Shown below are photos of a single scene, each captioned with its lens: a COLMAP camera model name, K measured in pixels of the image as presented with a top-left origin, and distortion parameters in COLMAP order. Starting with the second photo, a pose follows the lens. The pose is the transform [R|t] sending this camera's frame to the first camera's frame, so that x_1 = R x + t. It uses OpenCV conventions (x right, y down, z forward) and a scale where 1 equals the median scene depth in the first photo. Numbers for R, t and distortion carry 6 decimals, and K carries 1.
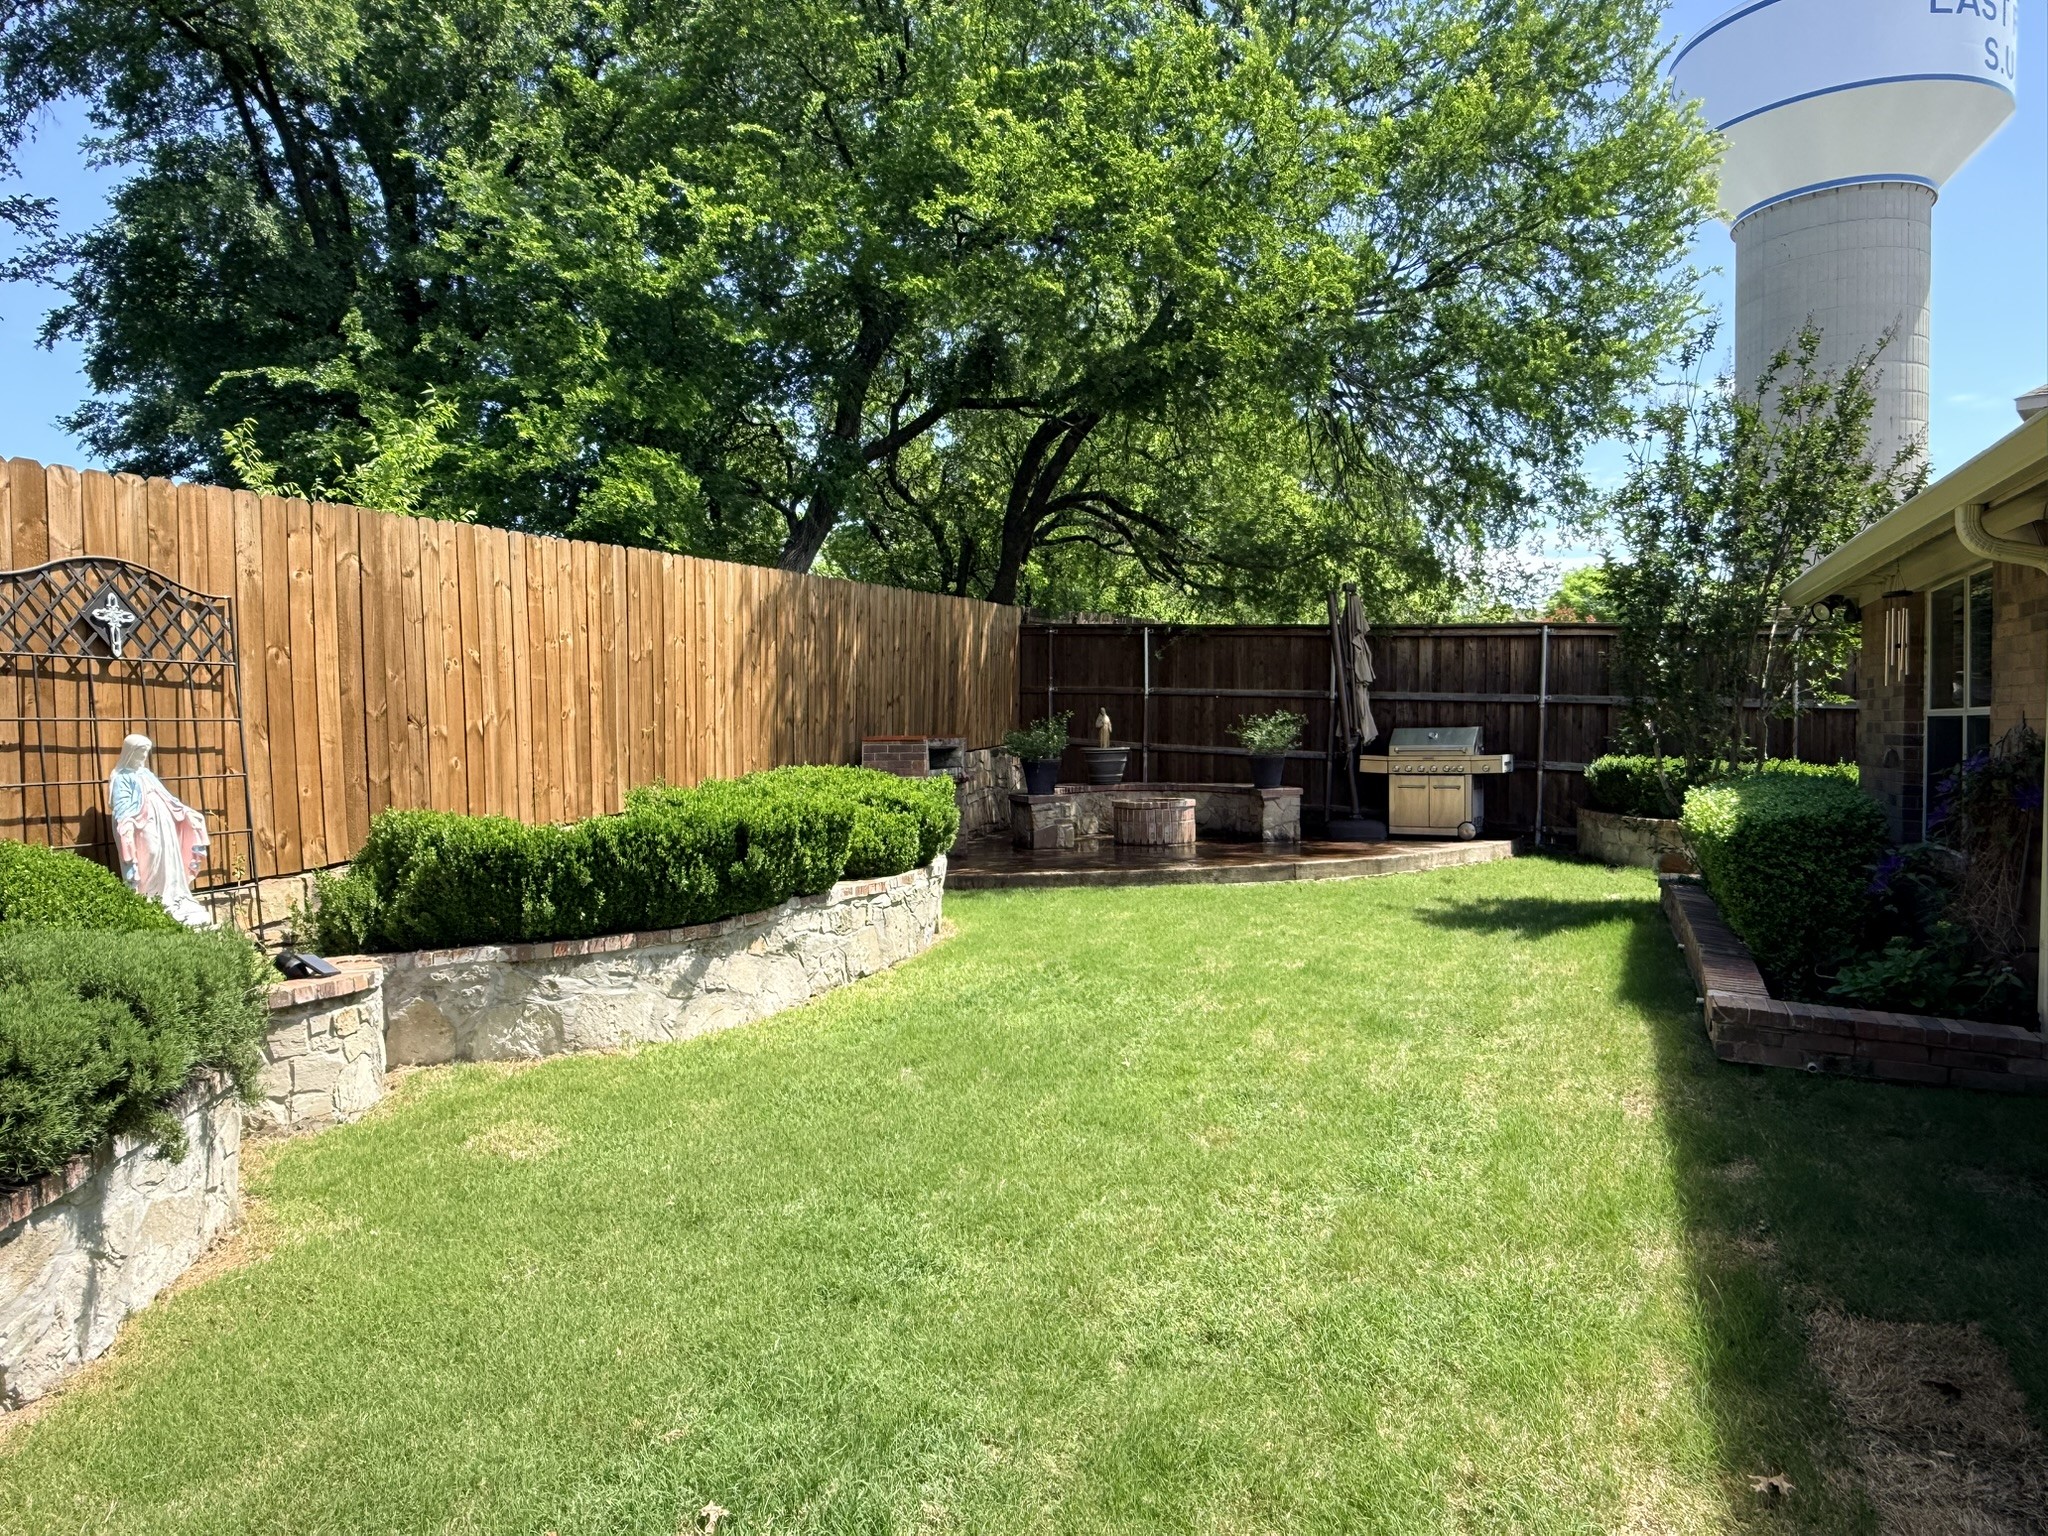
lens RADIAL K [[1303.6, 0, 1026.2], [0, 1303.6, 774.6], [0, 0, 1]] dist [-0.001938, 0.000644]
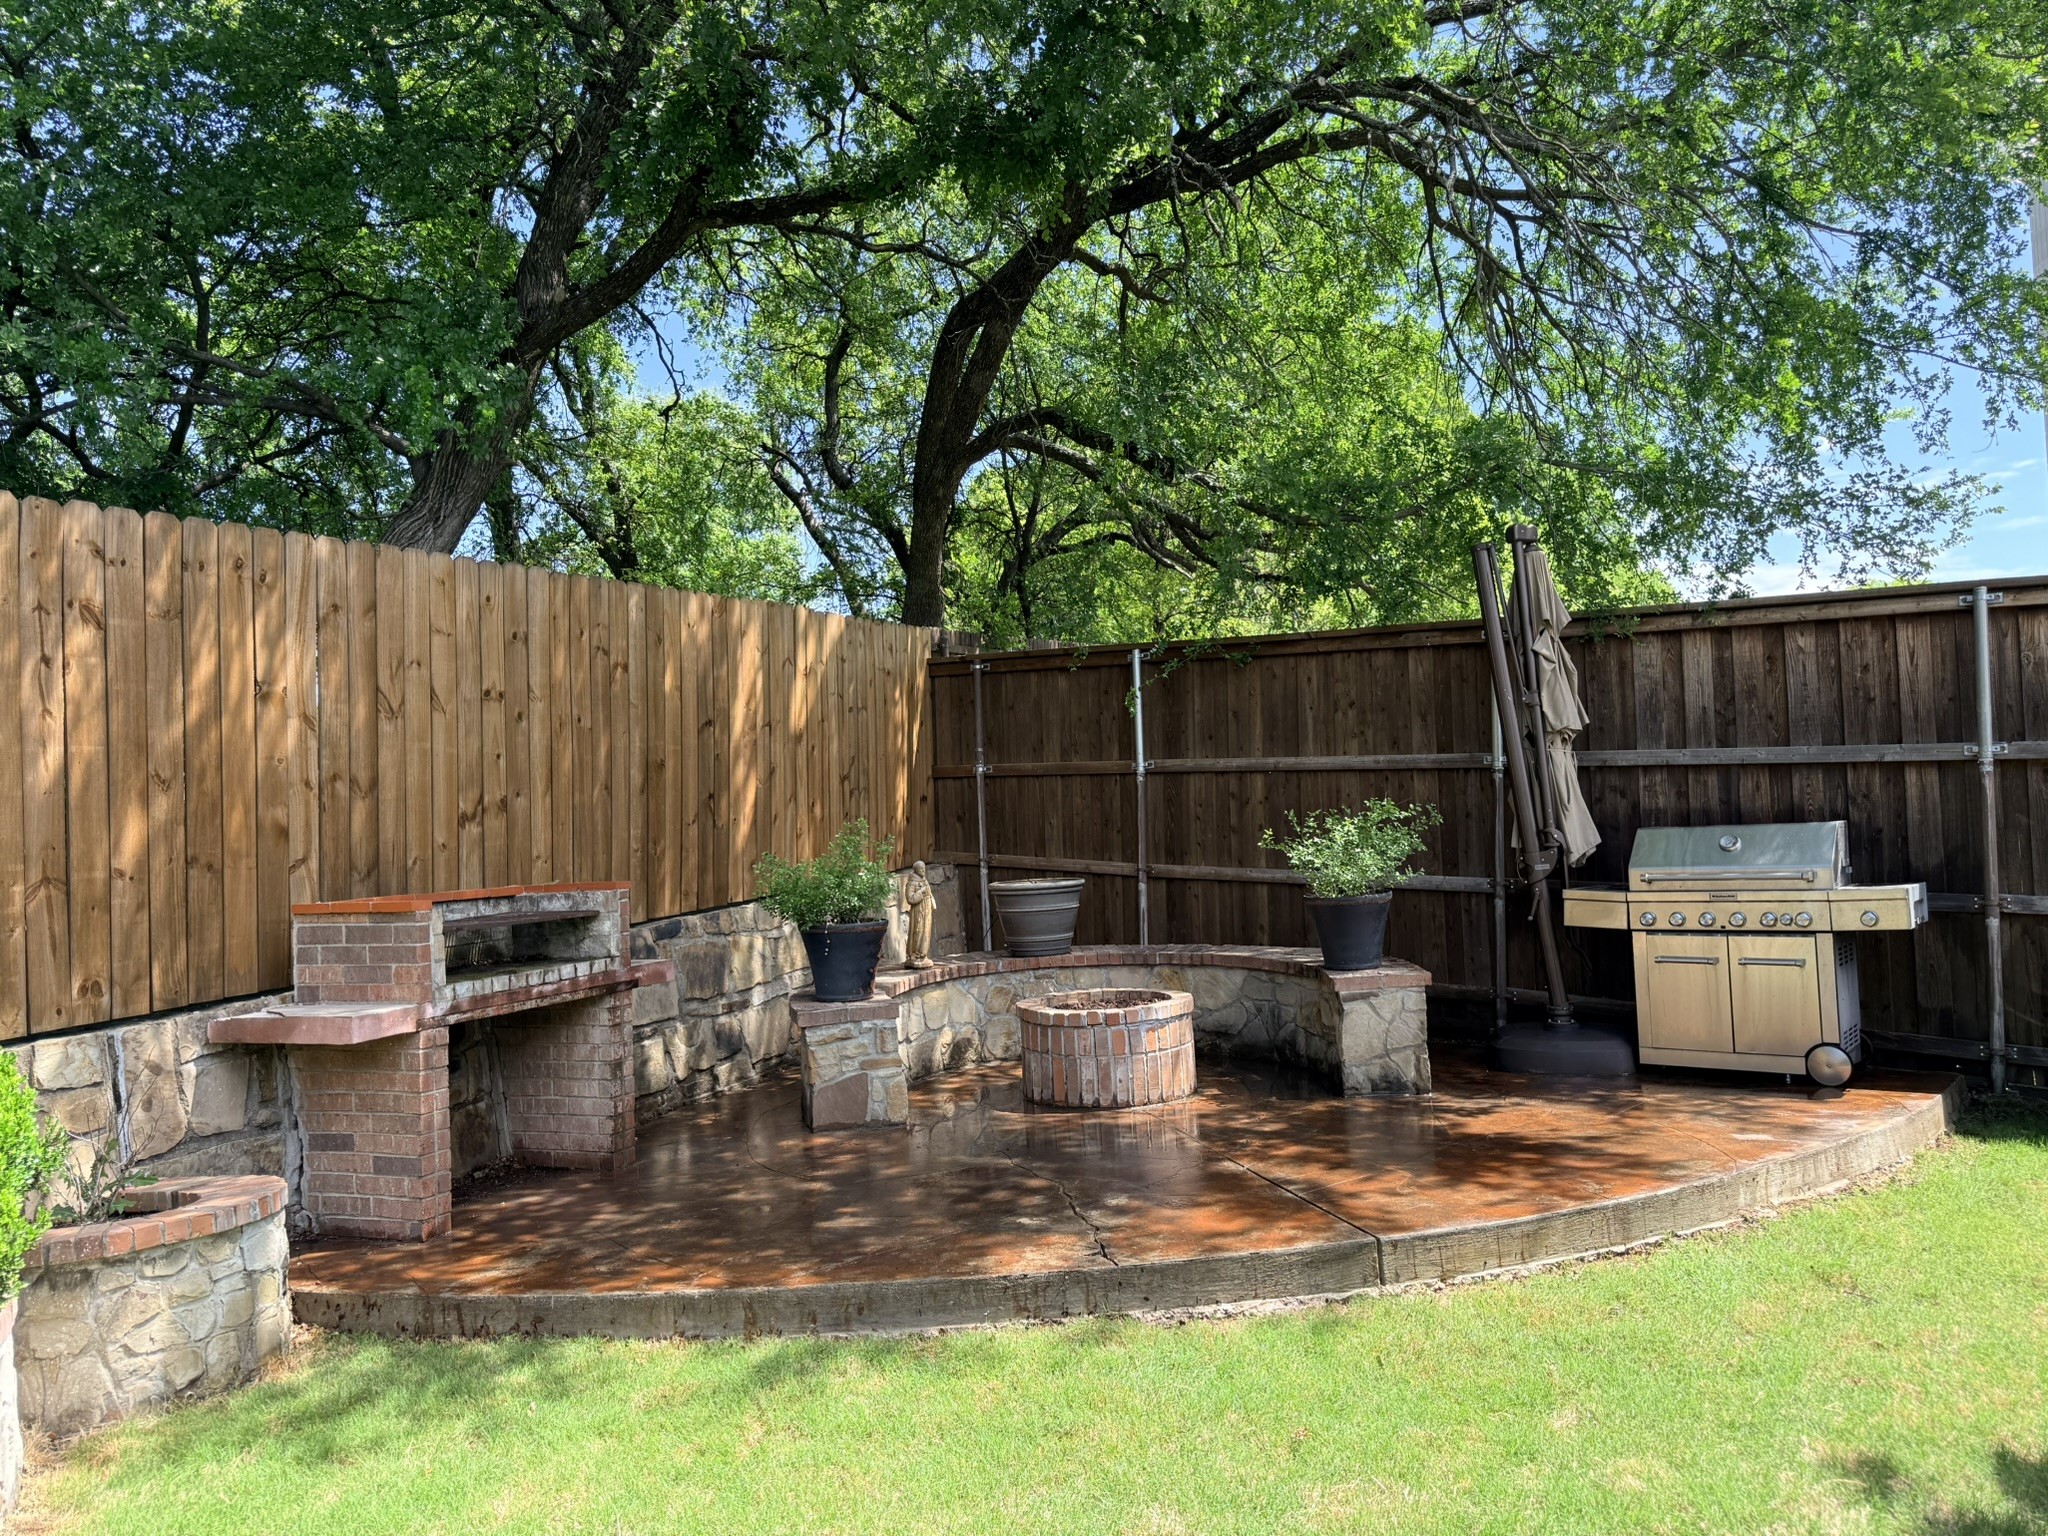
lens RADIAL K [[1441.9, 0, 1018.6], [0, 1441.9, 753.7], [0, 0, 1]] dist [0.011998, -0.000993]
pose [[0.990841, -0.037608, -0.129691, 0.146564], [0.027642, 0.996585, -0.077810, -0.030980], [0.132175, 0.073513, 0.988497, 0.510989]]
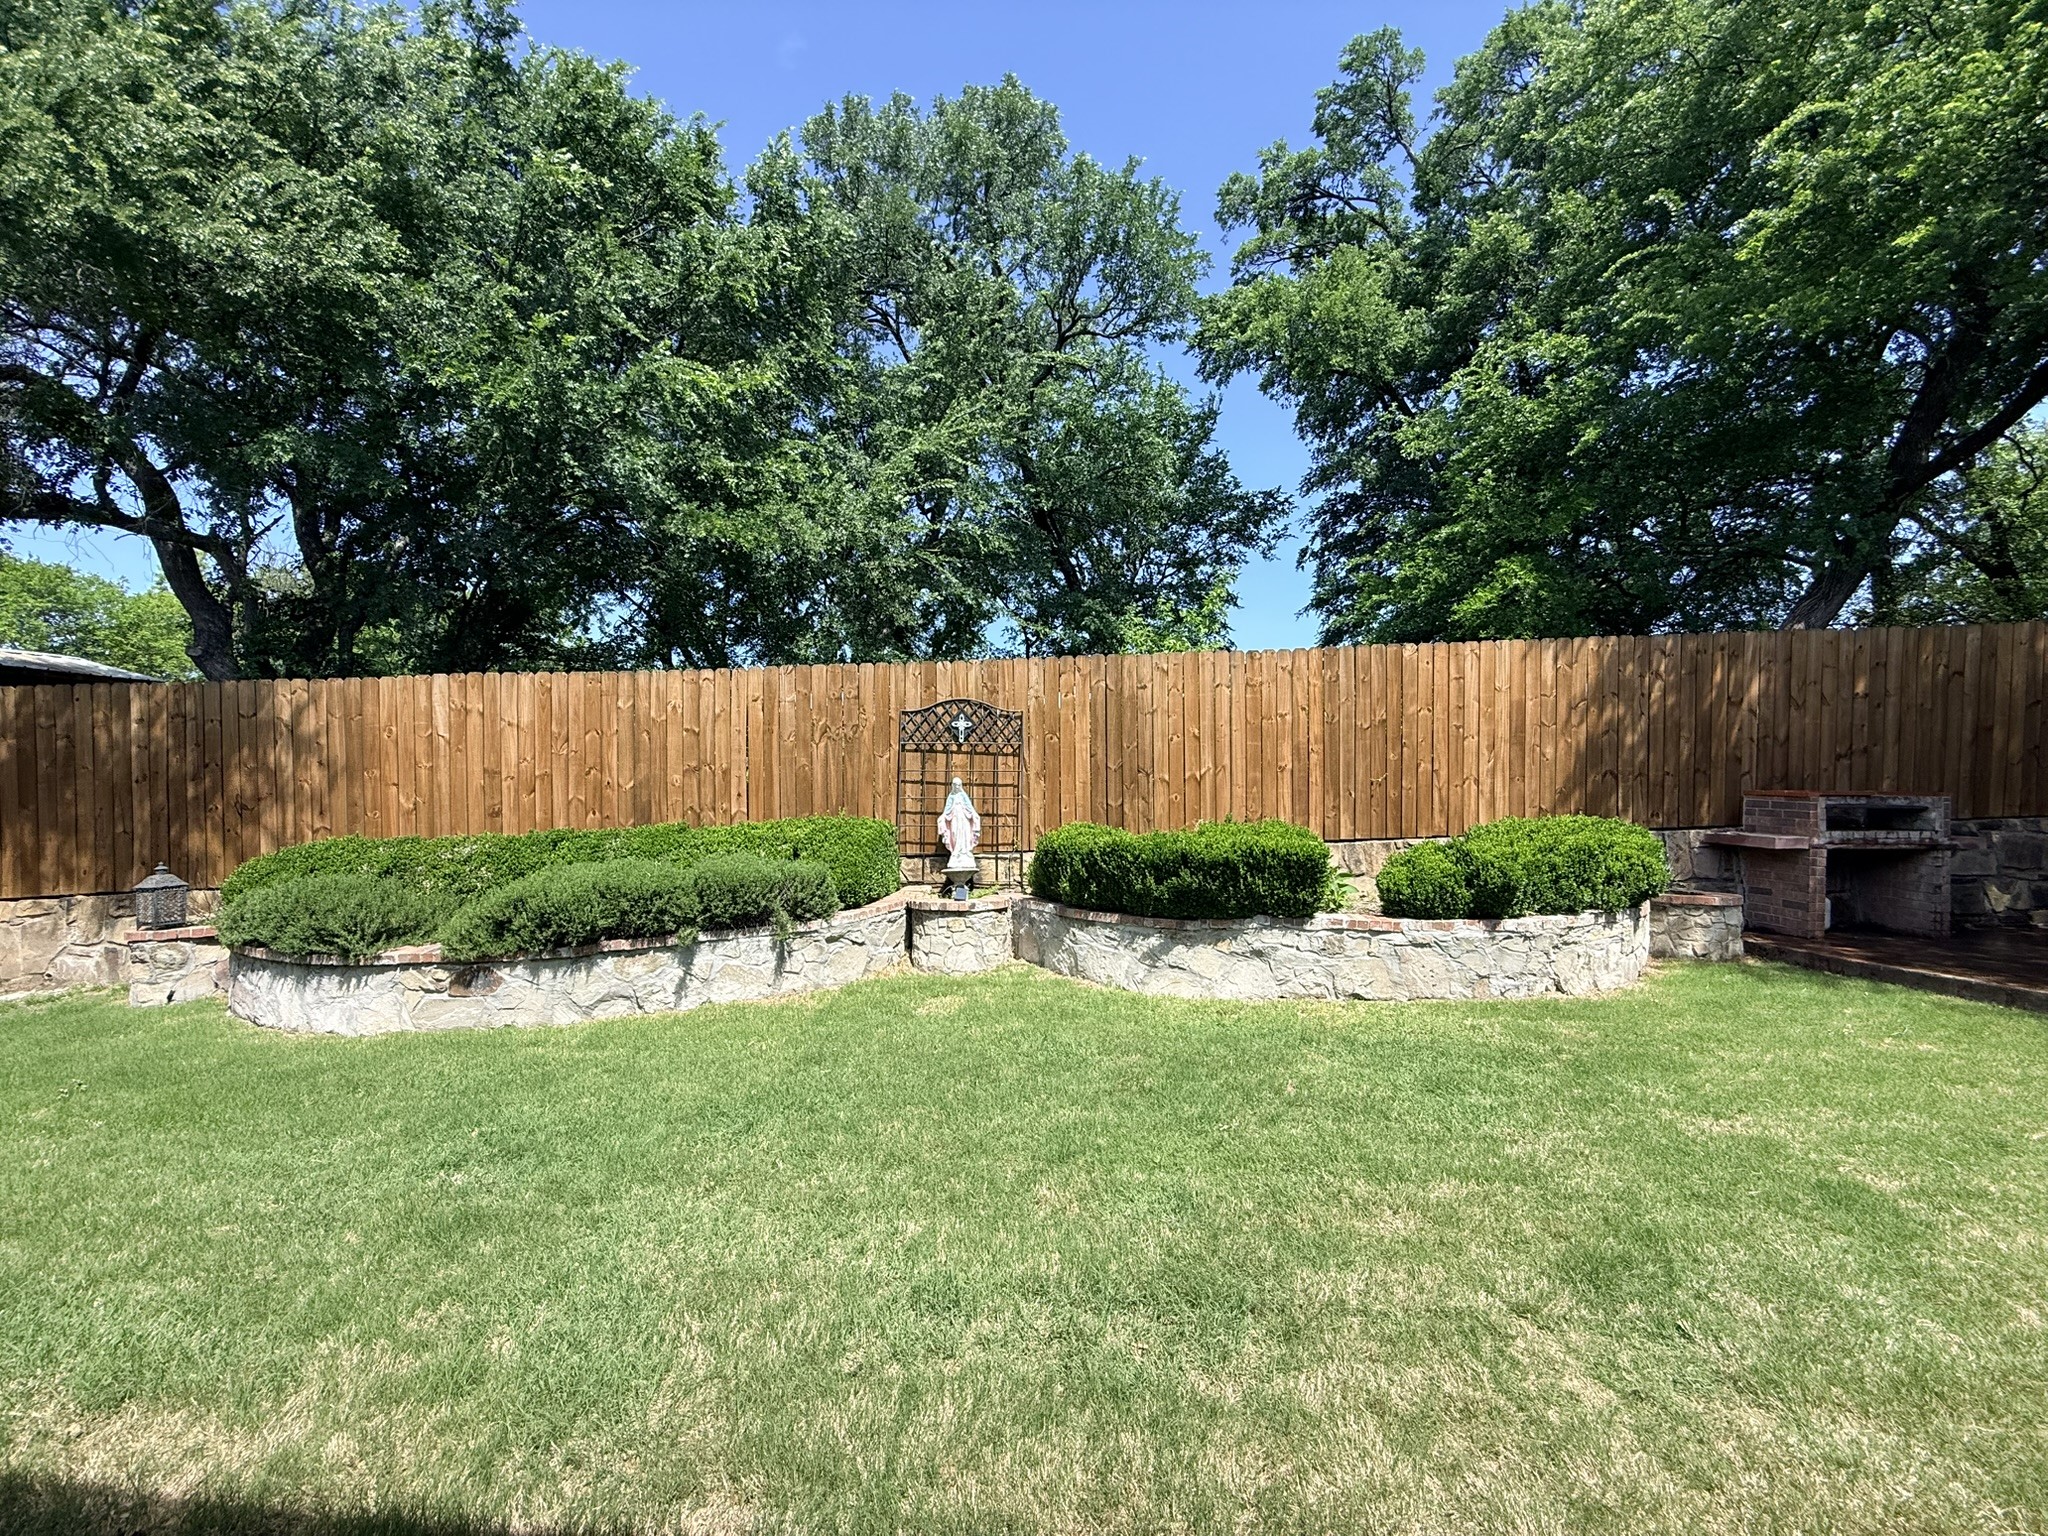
lens RADIAL K [[825.1, 0, 1023.7], [0, 825.1, 771.3], [0, 0, 1]] dist [0.000995, -0.000325]
pose [[0.292403, 0.020185, -0.956082, 0.272328], [-0.042661, 0.999057, 0.008045, -0.022835], [0.955343, 0.038435, 0.292989, 0.274985]]
